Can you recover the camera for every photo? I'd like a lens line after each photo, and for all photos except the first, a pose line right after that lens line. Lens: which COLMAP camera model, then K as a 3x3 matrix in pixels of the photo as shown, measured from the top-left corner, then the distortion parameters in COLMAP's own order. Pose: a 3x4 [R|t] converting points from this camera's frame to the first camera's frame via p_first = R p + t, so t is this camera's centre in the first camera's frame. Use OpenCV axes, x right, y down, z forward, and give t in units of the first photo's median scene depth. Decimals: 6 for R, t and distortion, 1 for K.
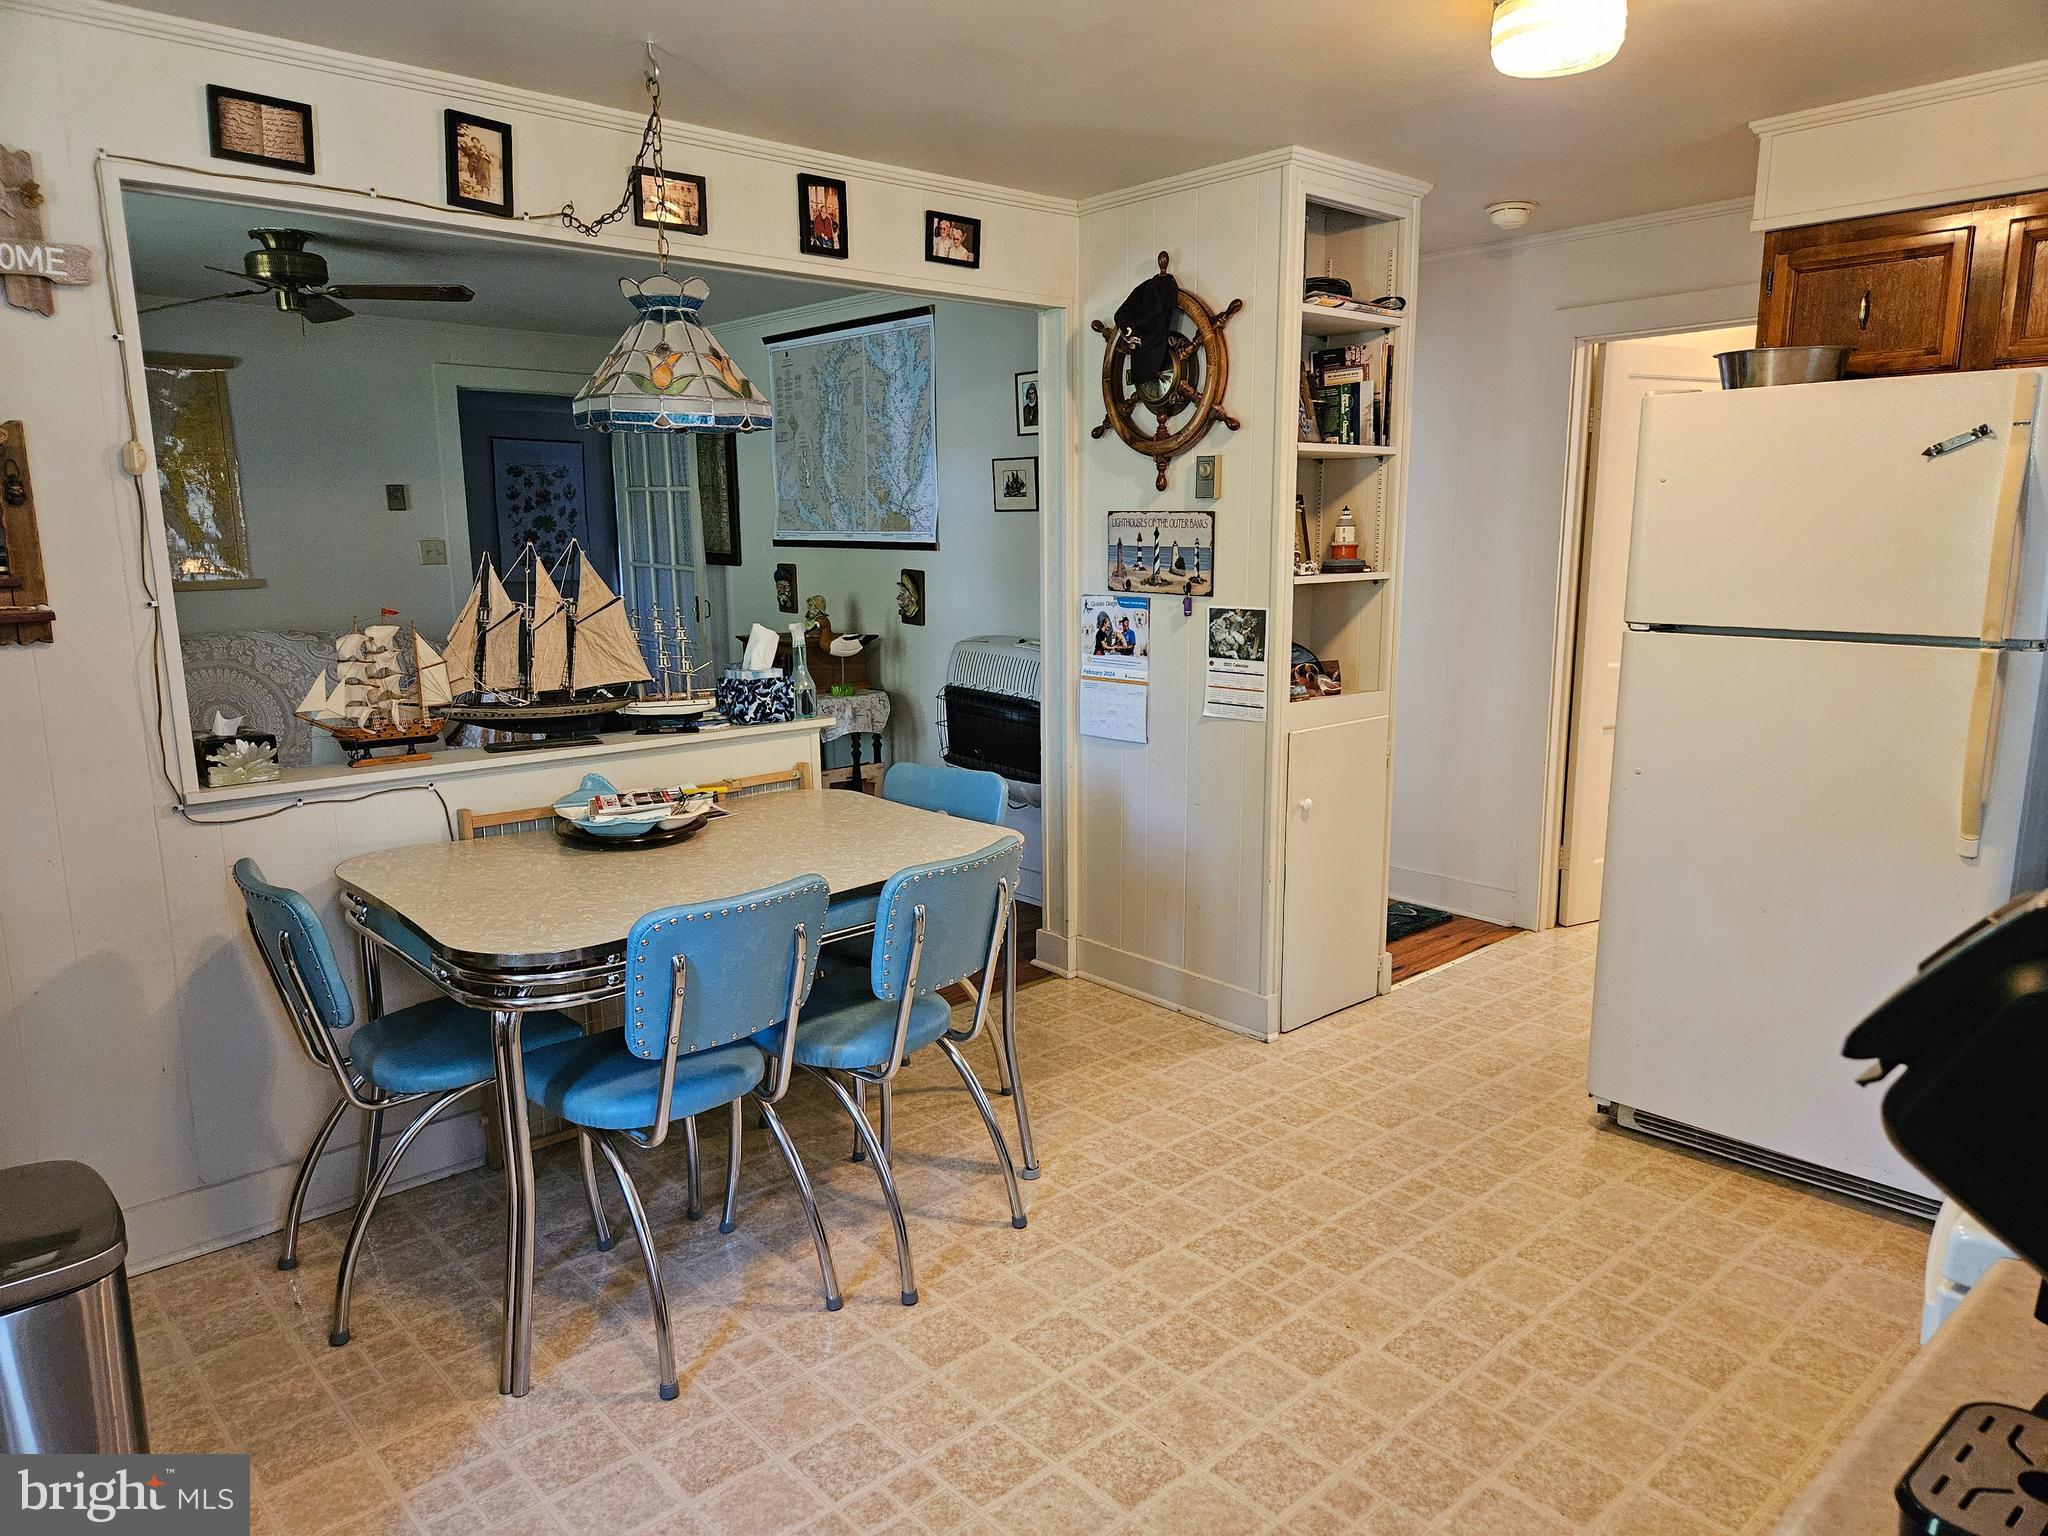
lens RADIAL K [[1367.9, 0, 1027.1], [0, 1367.9, 785.2], [0, 0, 1]] dist [0.072155, -0.072122]
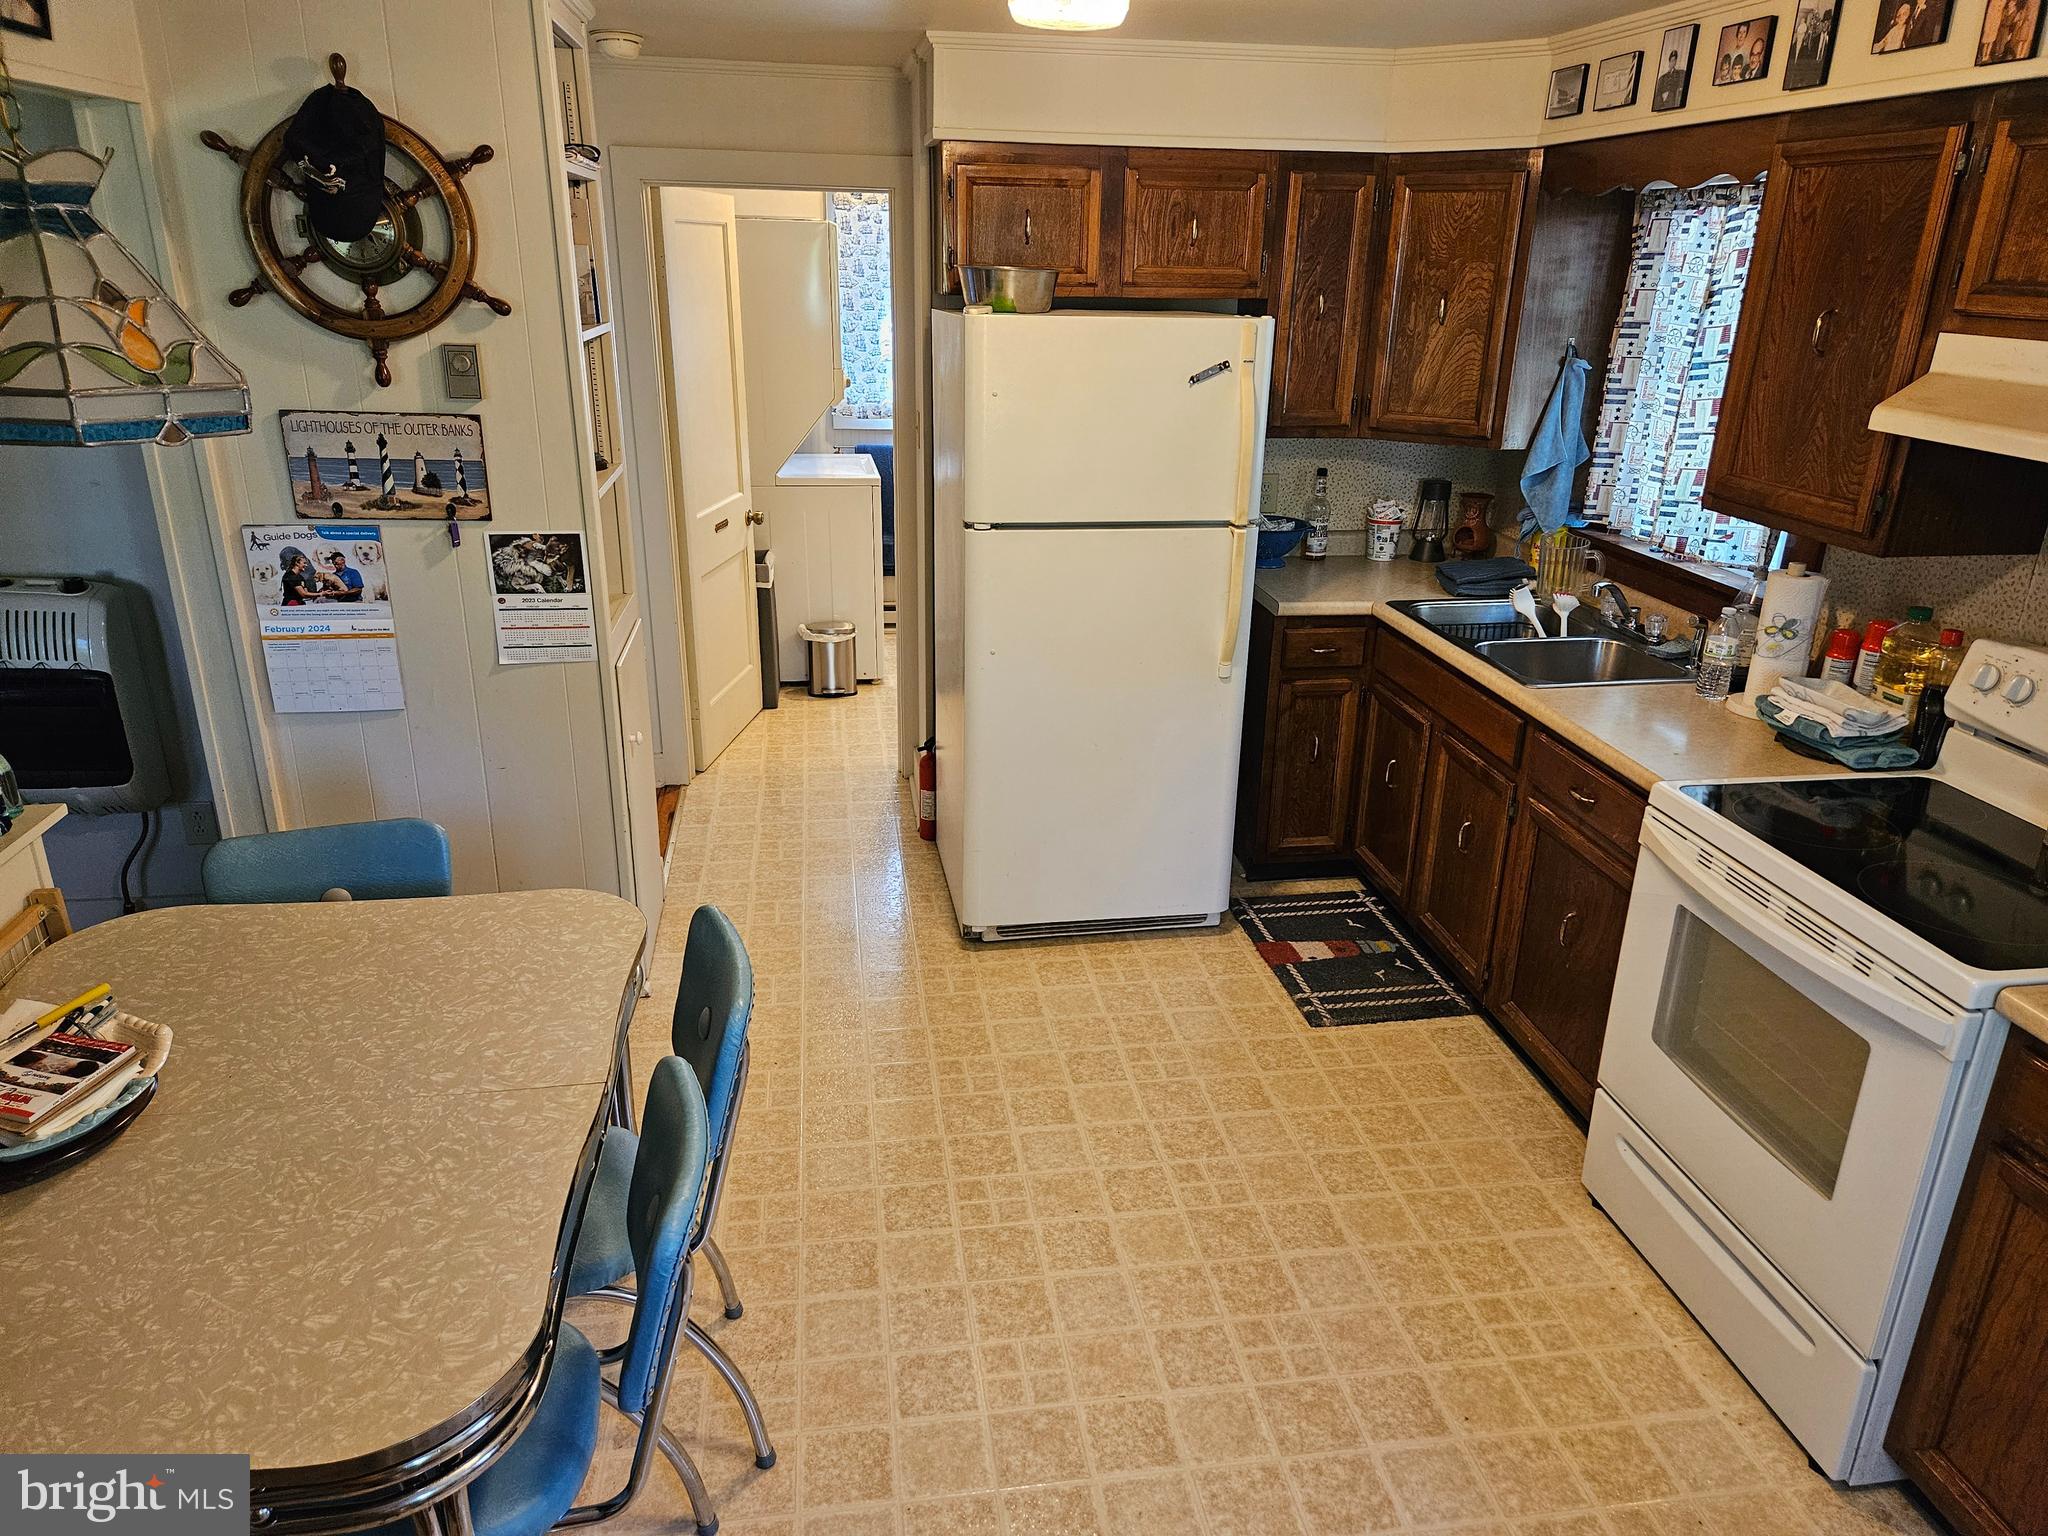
lens RADIAL K [[1378.6, 0, 1024.0], [0, 1378.6, 768.0], [0, 0, 1]] dist [0.070526, -0.048595]
pose [[0.545740, -0.275044, 0.791529, -0.381903], [0.131145, 0.960992, 0.243508, -0.154146], [-0.827628, -0.029087, 0.560522, 0.266882]]
